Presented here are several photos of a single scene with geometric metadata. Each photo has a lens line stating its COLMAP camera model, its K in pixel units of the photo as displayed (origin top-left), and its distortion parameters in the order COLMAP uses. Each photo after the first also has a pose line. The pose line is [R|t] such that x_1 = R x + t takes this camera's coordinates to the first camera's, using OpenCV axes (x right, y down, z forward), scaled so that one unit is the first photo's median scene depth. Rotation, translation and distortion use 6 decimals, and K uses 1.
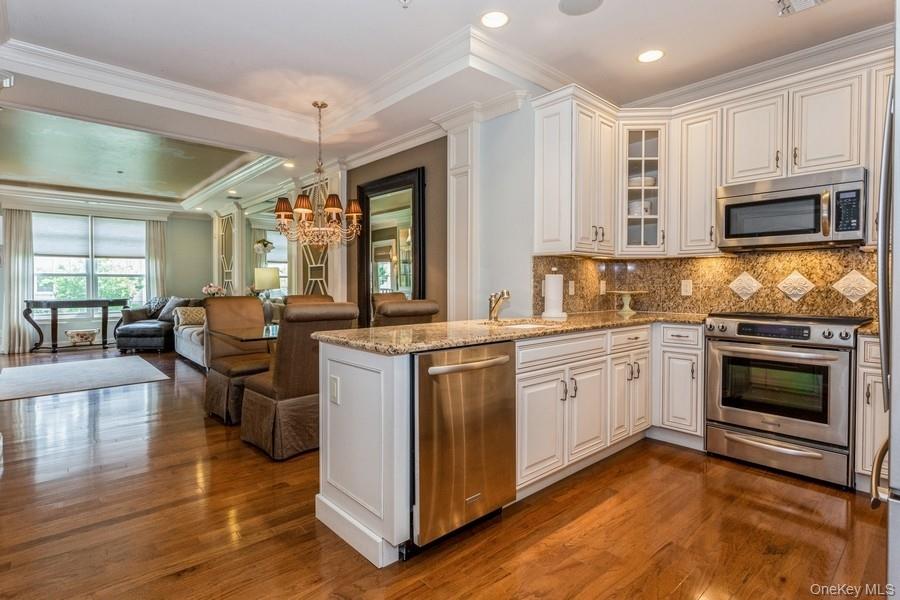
lens RADIAL K [[455.2, 0, 451.0], [0, 455.2, 290.3], [0, 0, 1]] dist [-0.008146, 0.003164]
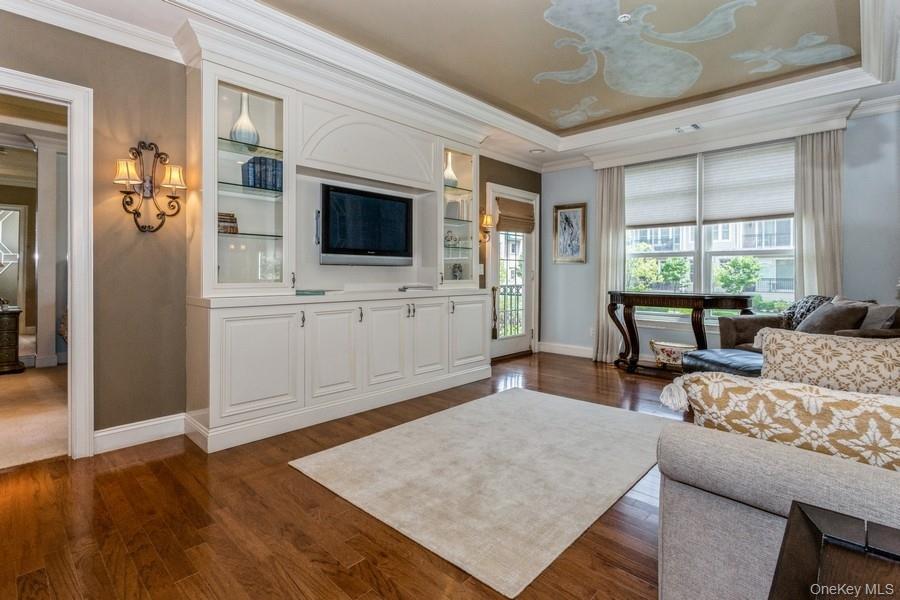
lens RADIAL K [[439.1, 0, 445.2], [0, 439.1, 274.5], [0, 0, 1]] dist [0.012077, -0.002104]
pose [[0.071528, 0.001000, -0.997438, -0.320064], [-0.013311, 0.999911, 0.000048, -0.001427], [0.997350, 0.013274, 0.071535, 0.848281]]
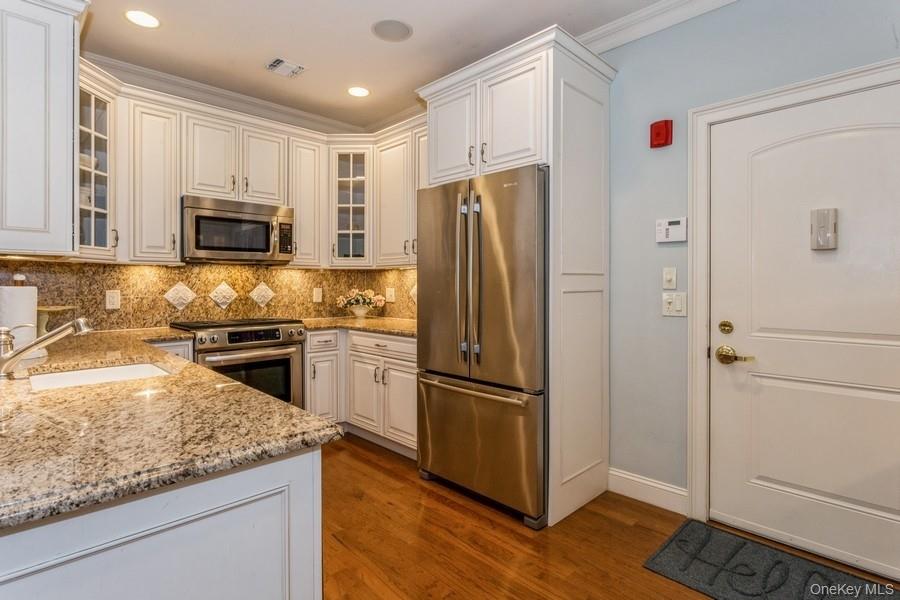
lens RADIAL K [[455.2, 0, 450.7], [0, 455.2, 286.3], [0, 0, 1]] dist [-0.008146, 0.003164]
pose [[-0.038410, -0.007265, 0.999236, -0.209635], [0.014036, 0.999871, 0.007810, -0.017218], [-0.999163, 0.014325, -0.038303, 0.252120]]
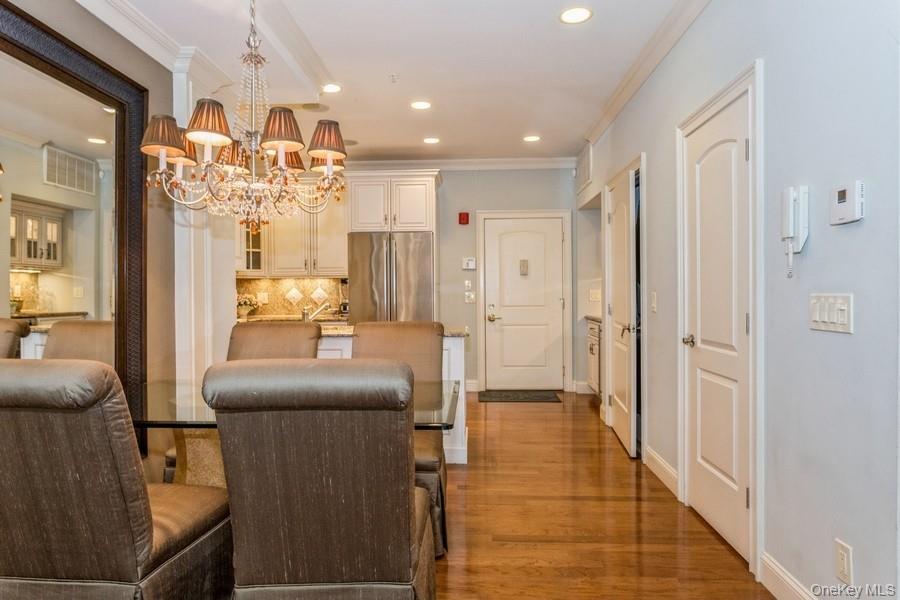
lens RADIAL K [[552.6, 0, 449.9], [0, 552.6, 301.3], [0, 0, 1]] dist [-0.014818, 0.000108]
pose [[-0.713393, -0.007817, 0.700720, -0.543235], [0.017317, 0.999436, 0.028779, -0.018907], [-0.700550, 0.032665, -0.712856, 0.837820]]
